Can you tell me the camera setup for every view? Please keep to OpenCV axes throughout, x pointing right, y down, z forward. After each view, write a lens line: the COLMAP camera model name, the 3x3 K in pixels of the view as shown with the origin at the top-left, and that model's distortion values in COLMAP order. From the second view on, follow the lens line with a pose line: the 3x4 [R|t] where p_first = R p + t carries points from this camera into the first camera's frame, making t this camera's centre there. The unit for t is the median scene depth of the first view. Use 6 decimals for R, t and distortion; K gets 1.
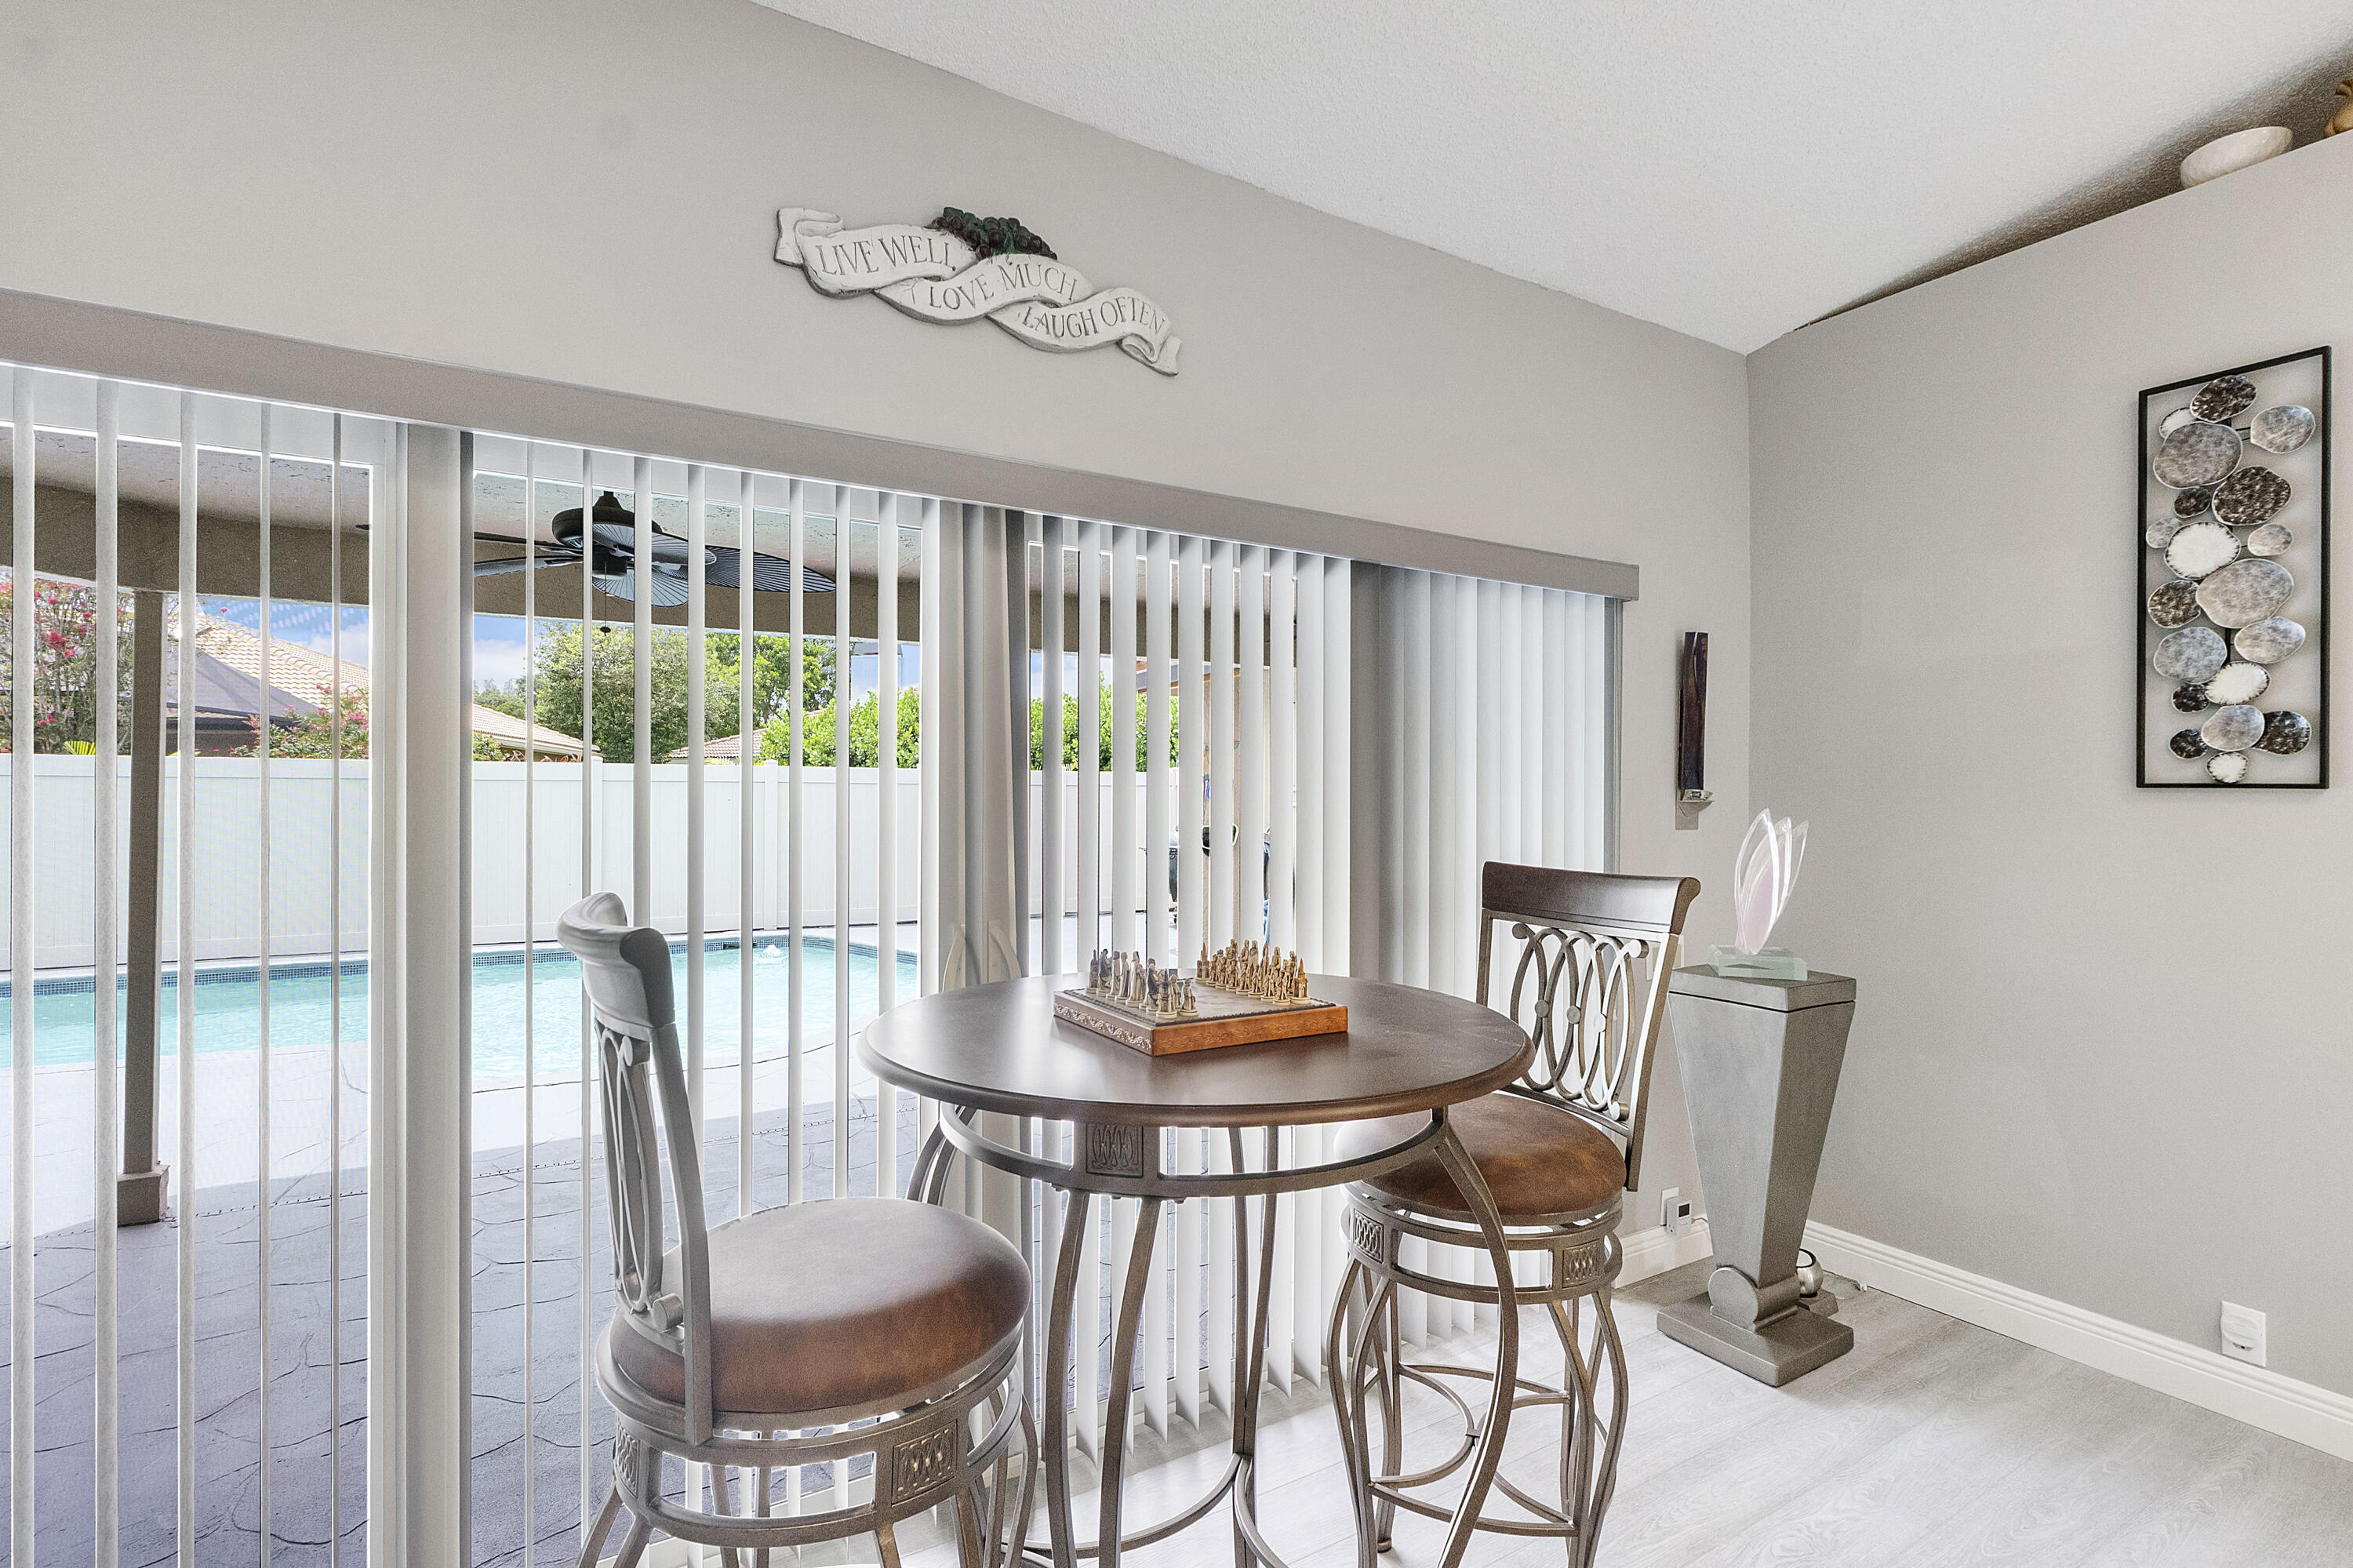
lens RADIAL K [[1076.1, 0, 1188.2], [0, 1076.1, 785.9], [0, 0, 1]] dist [-0.002814, -0.000883]
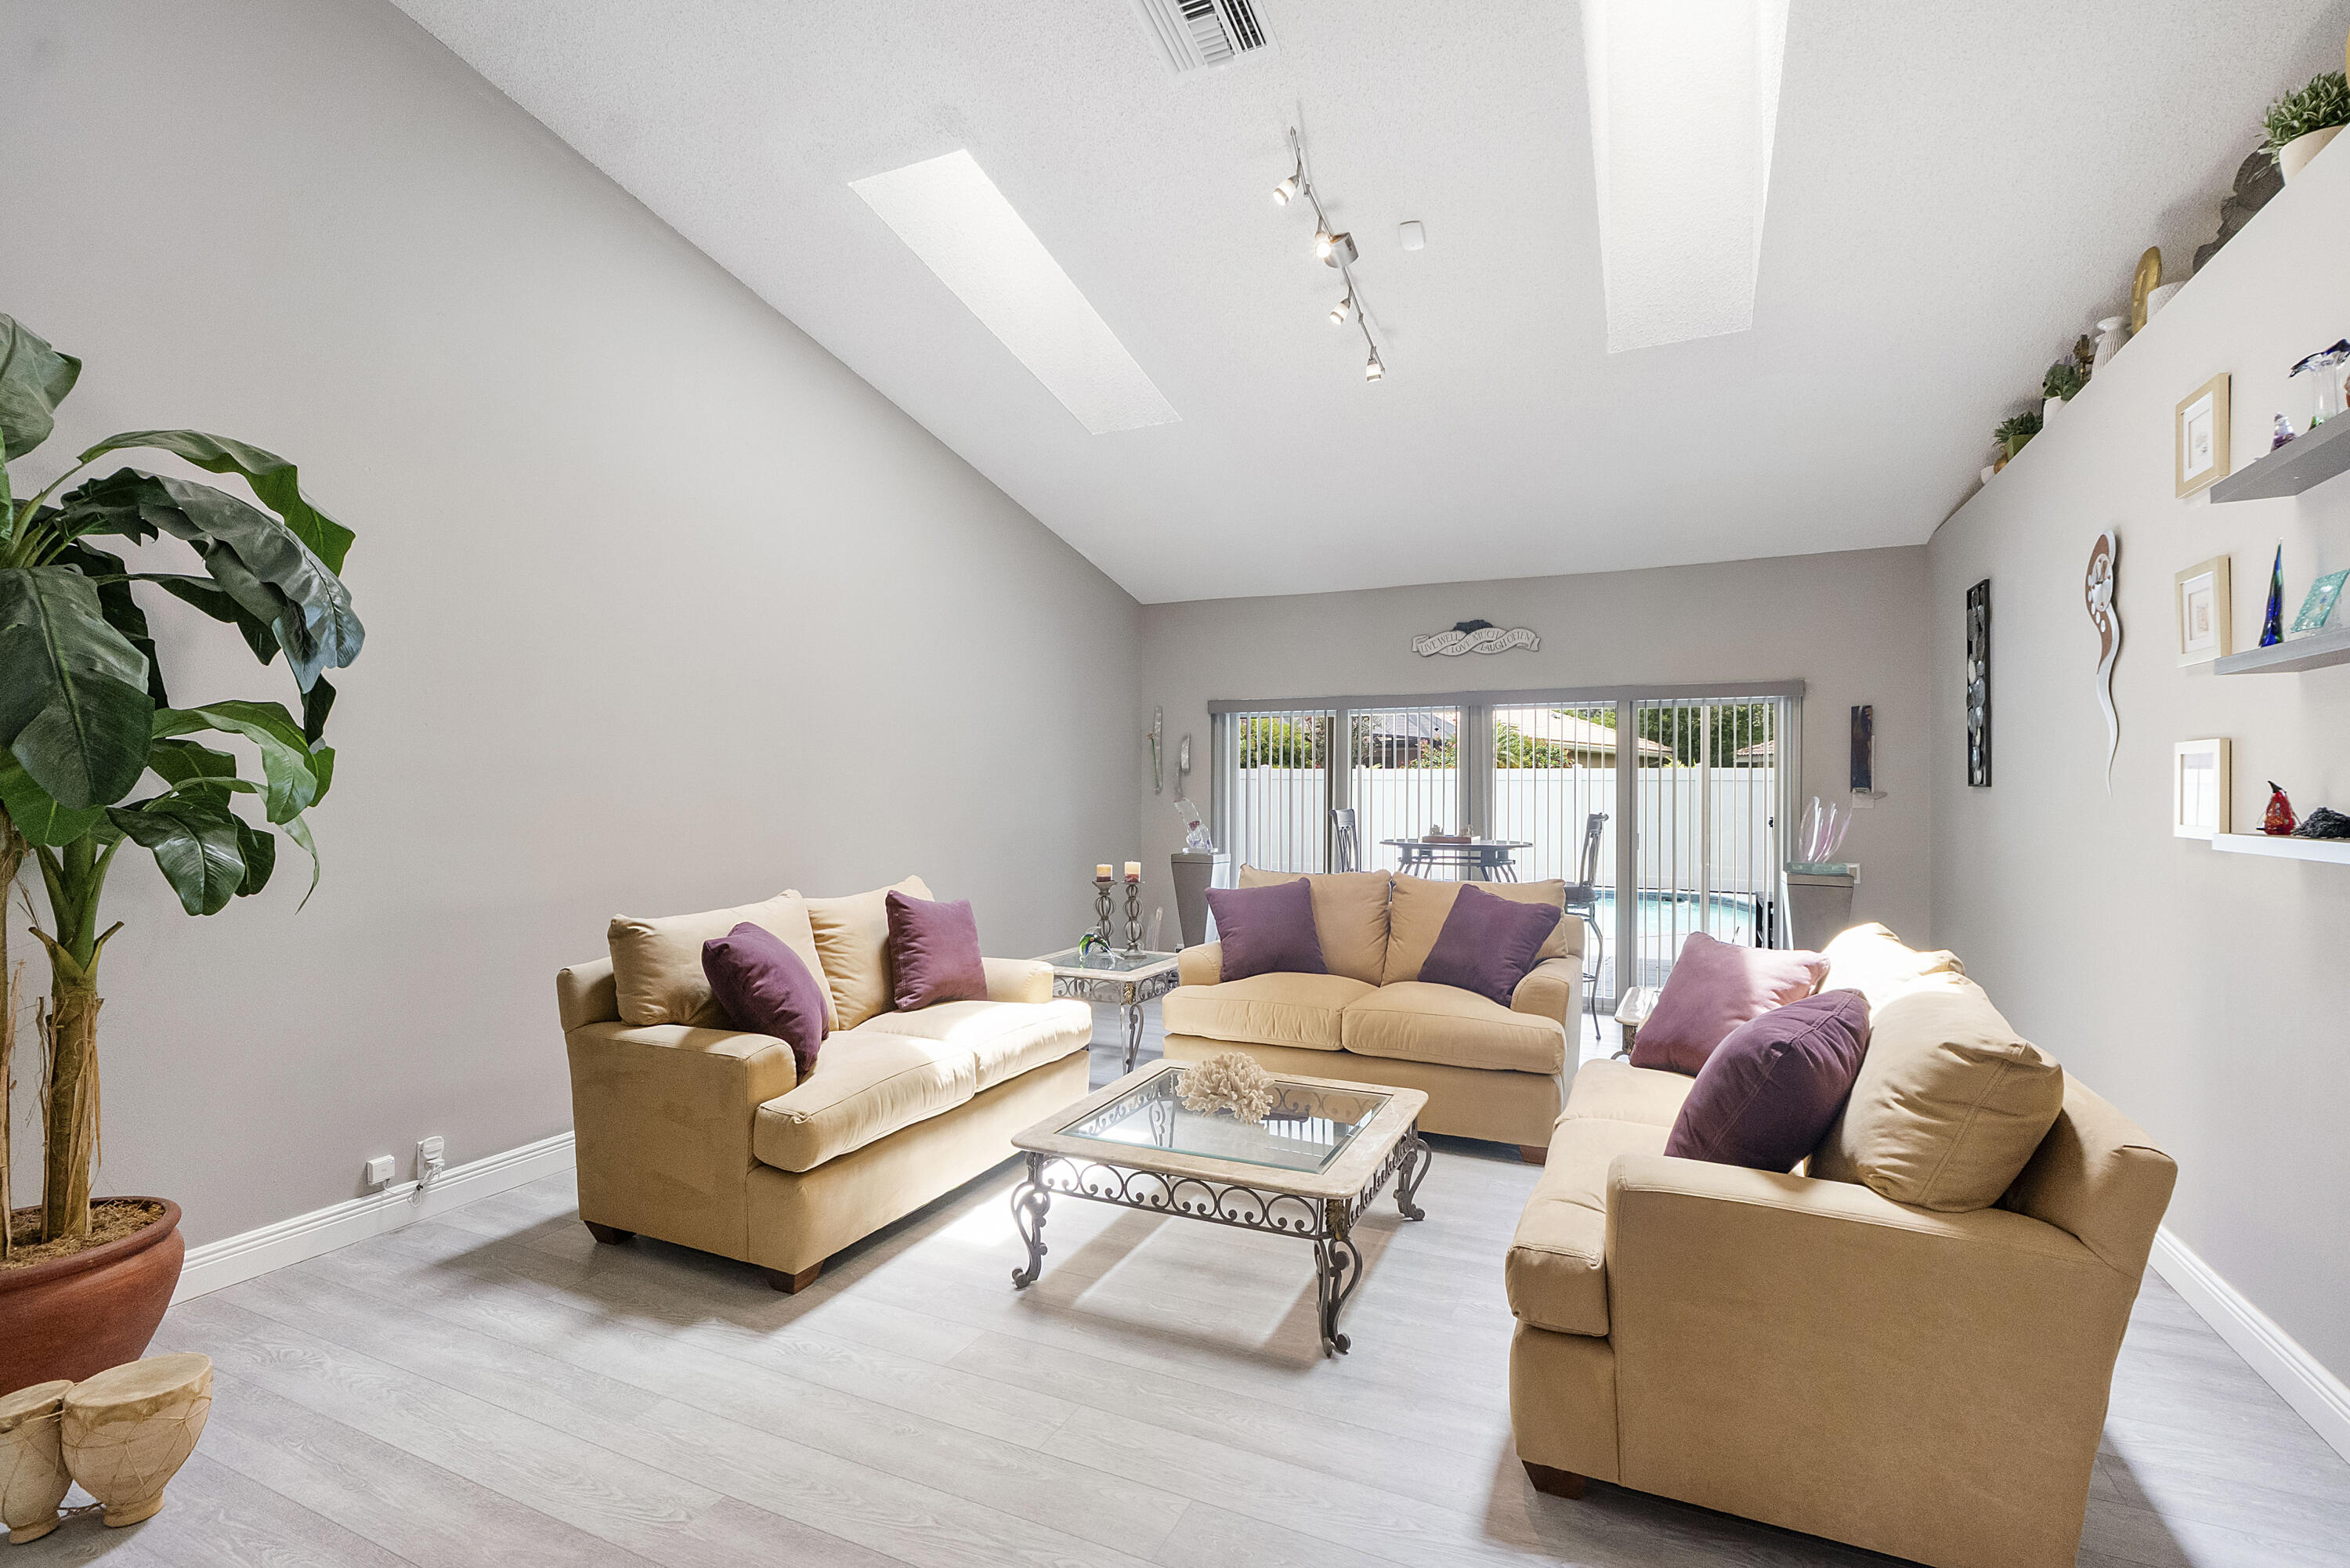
lens RADIAL K [[1082.2, 0, 1184.3], [0, 1082.2, 786.5], [0, 0, 1]] dist [-0.003433, 0.000118]
pose [[0.568872, -0.005570, -0.822407, 1.368756], [0.006674, 0.999975, -0.002156, -0.002555], [0.822399, -0.004262, 0.568895, -1.098366]]
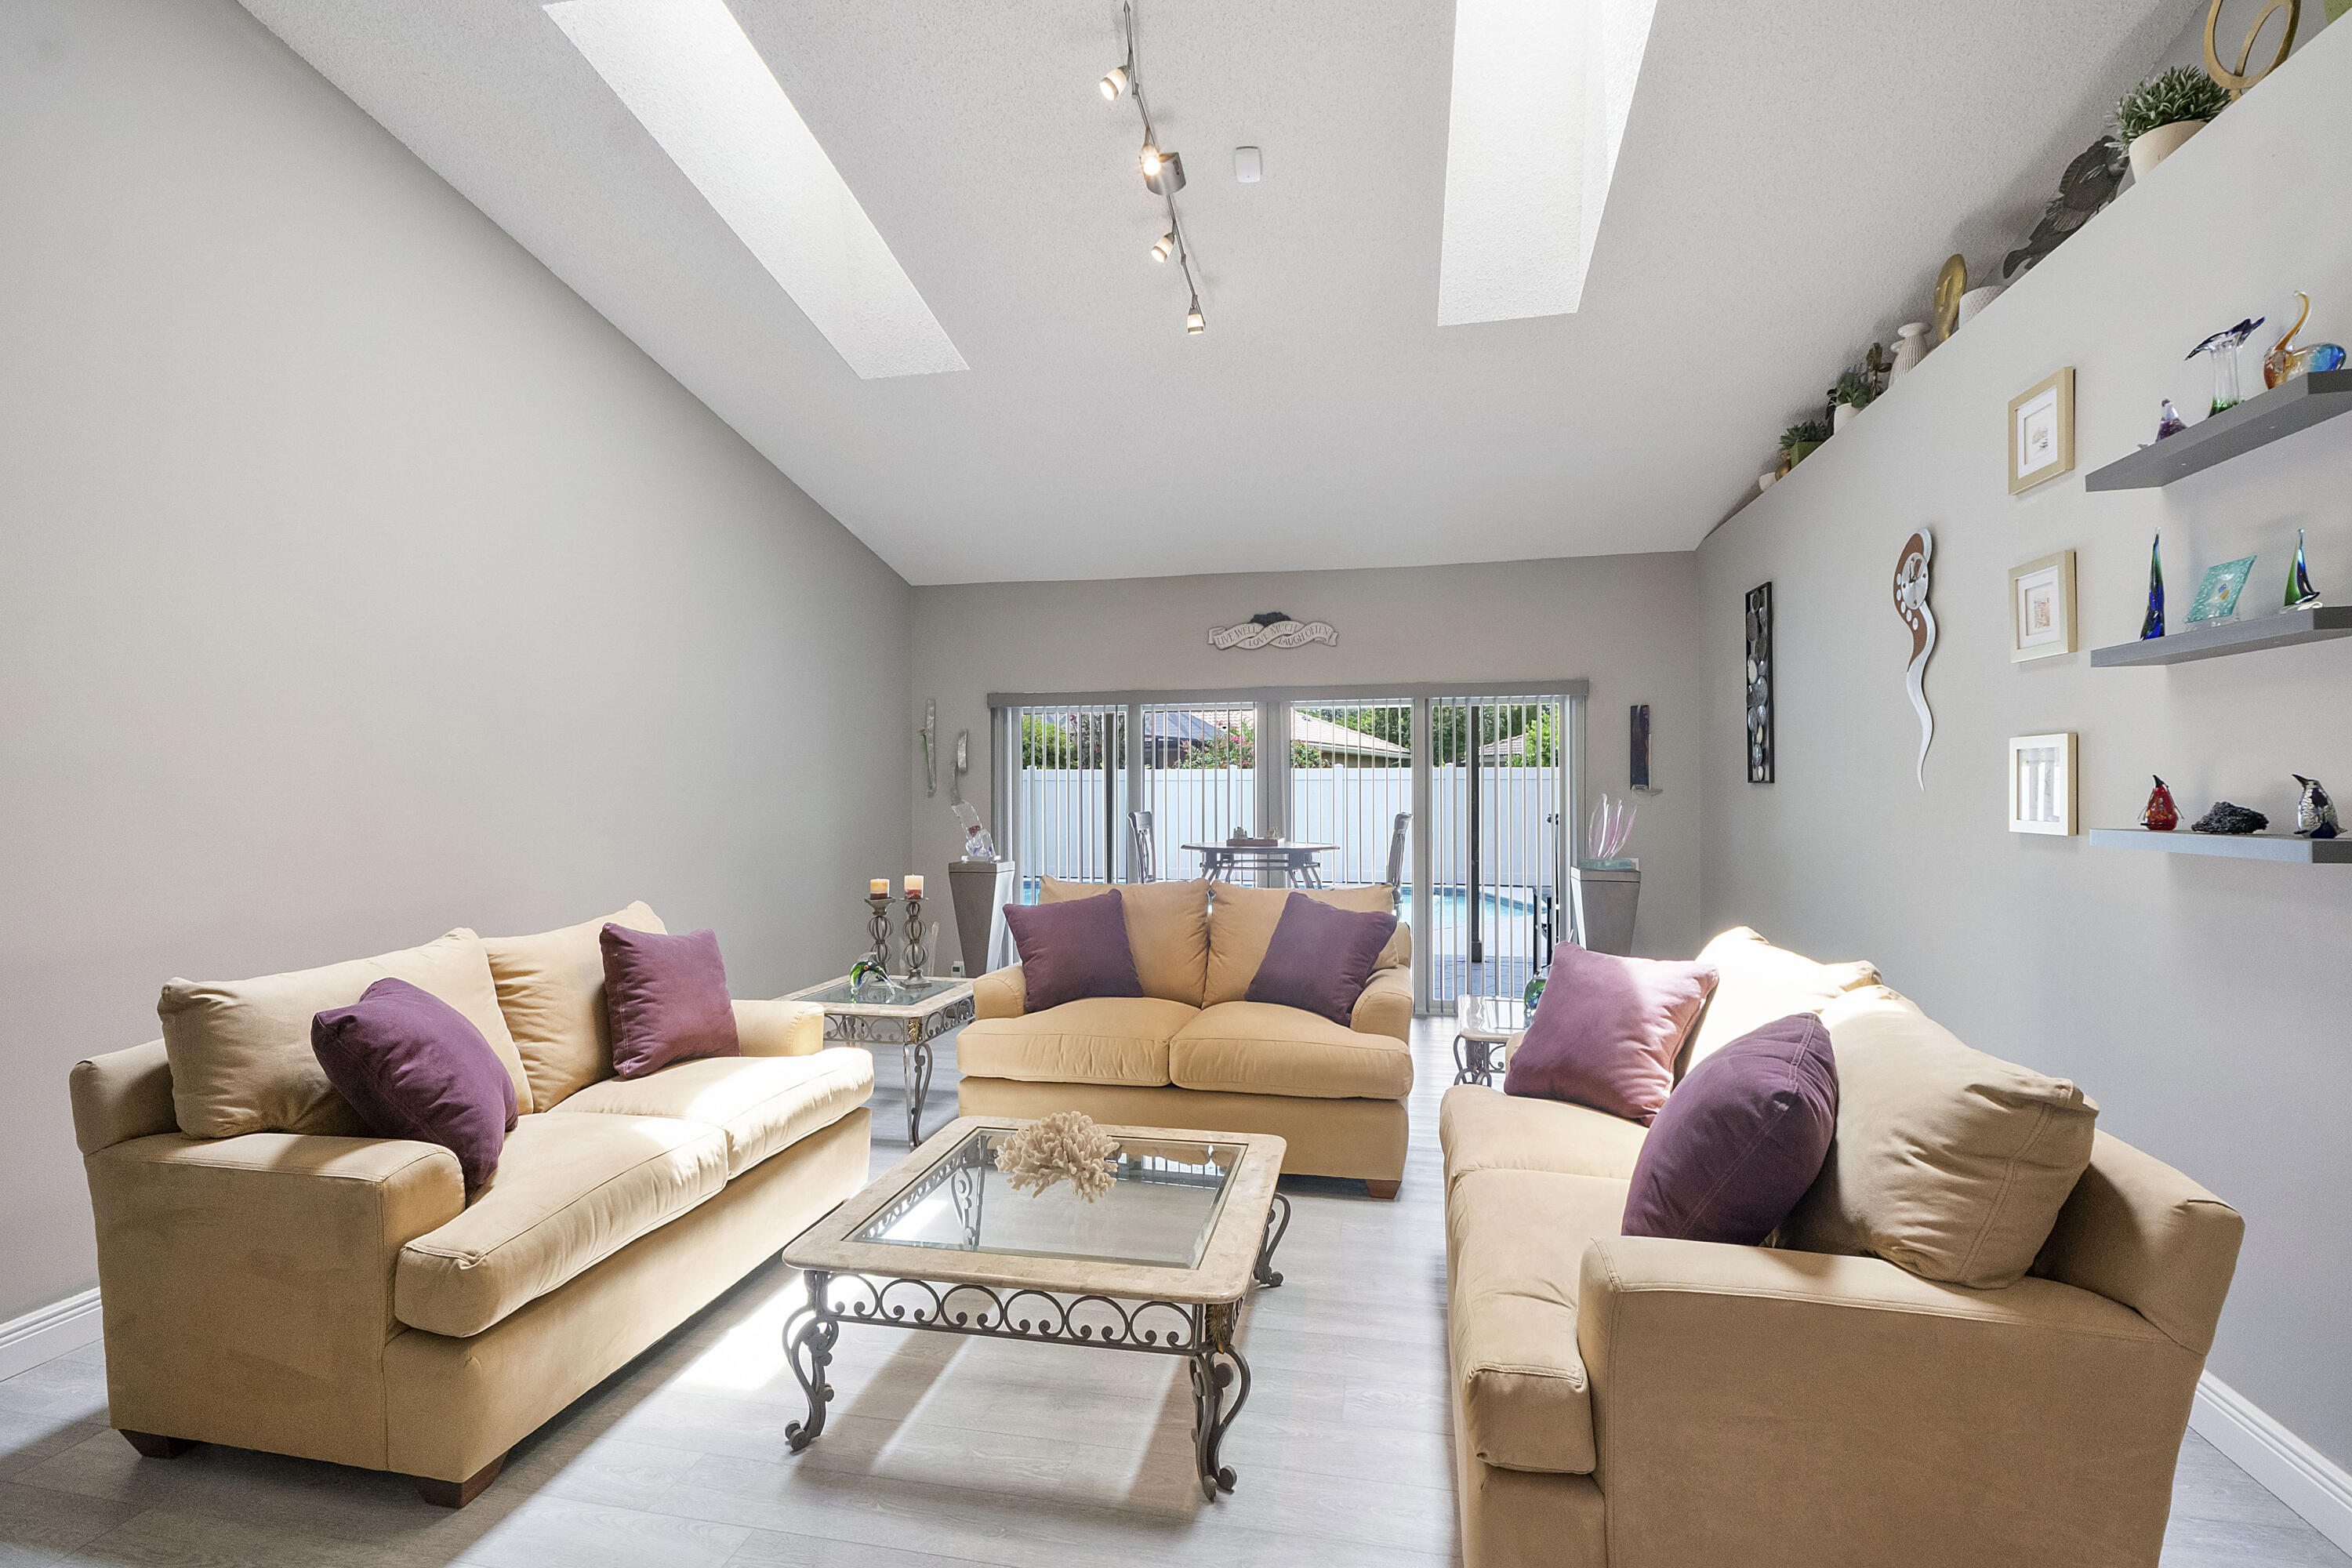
lens RADIAL K [[1075.6, 0, 1187.7], [0, 1075.6, 785.9], [0, 0, 1]] dist [-0.002814, -0.000883]
pose [[0.741806, -0.010326, -0.670534, 1.177982], [0.013064, 0.999914, -0.000946, -0.003704], [0.670487, -0.008058, 0.741878, -1.030360]]
